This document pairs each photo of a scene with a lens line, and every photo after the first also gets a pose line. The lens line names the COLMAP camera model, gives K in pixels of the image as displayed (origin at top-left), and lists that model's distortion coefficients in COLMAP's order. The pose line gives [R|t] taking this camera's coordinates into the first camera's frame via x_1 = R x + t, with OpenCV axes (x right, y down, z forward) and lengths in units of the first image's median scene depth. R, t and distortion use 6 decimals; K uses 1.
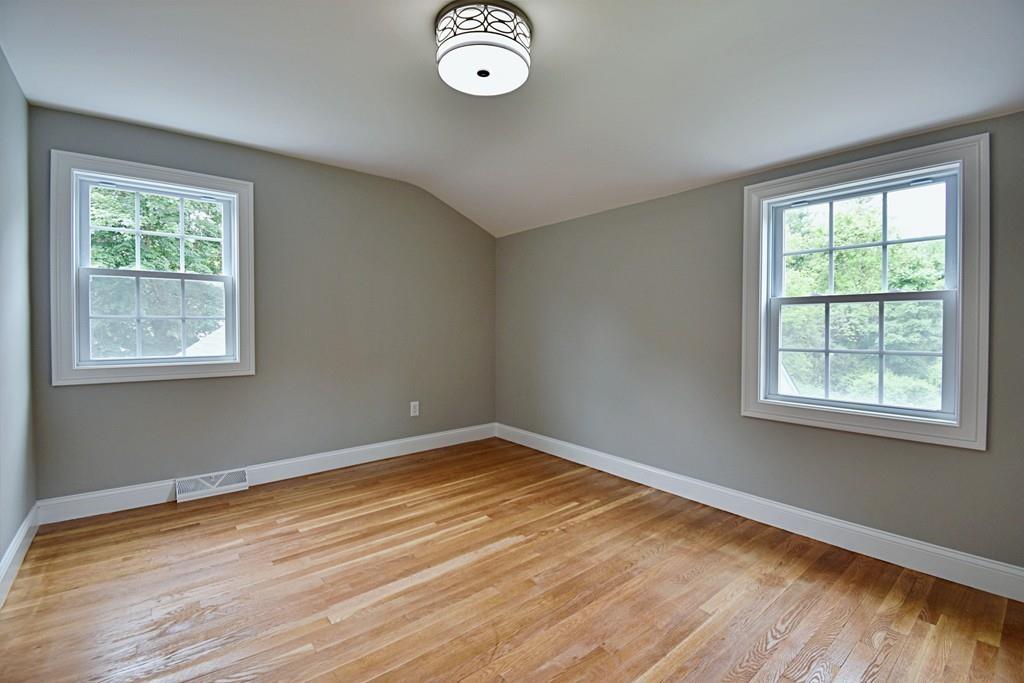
lens RADIAL K [[455.8, 0, 515.4], [0, 455.8, 336.7], [0, 0, 1]] dist [0.022314, -0.025799]
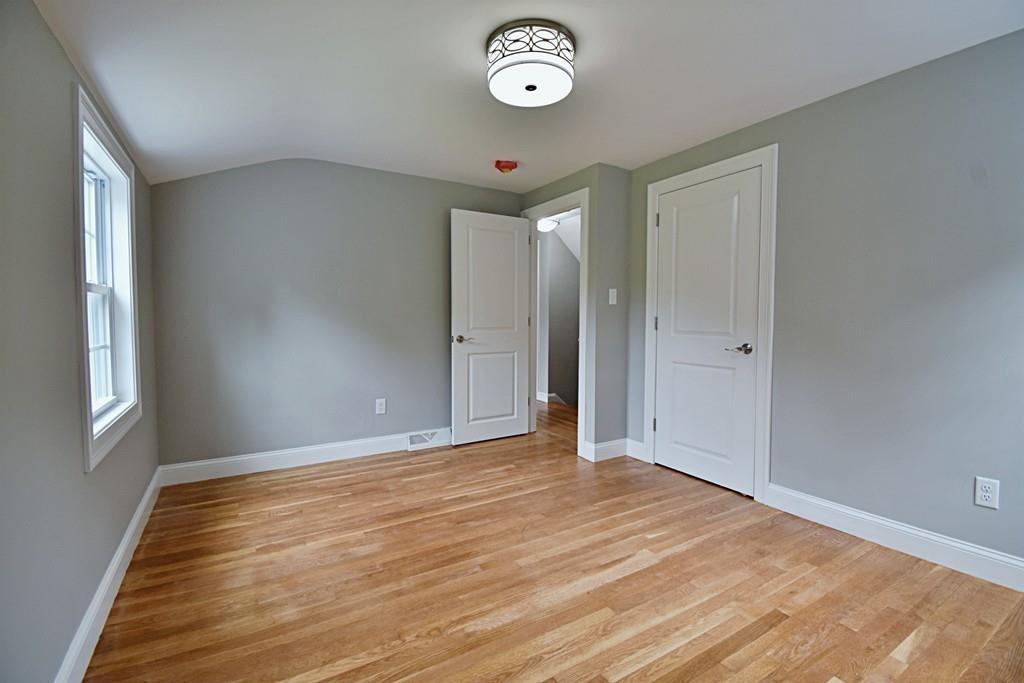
lens RADIAL K [[452.5, 0, 515.7], [0, 452.5, 338.3], [0, 0, 1]] dist [0.021649, -0.026114]
pose [[-0.990418, -0.007949, 0.137875, -0.174382], [0.001811, 0.997509, 0.070519, -0.054786], [-0.138093, 0.070093, -0.987936, 1.940793]]
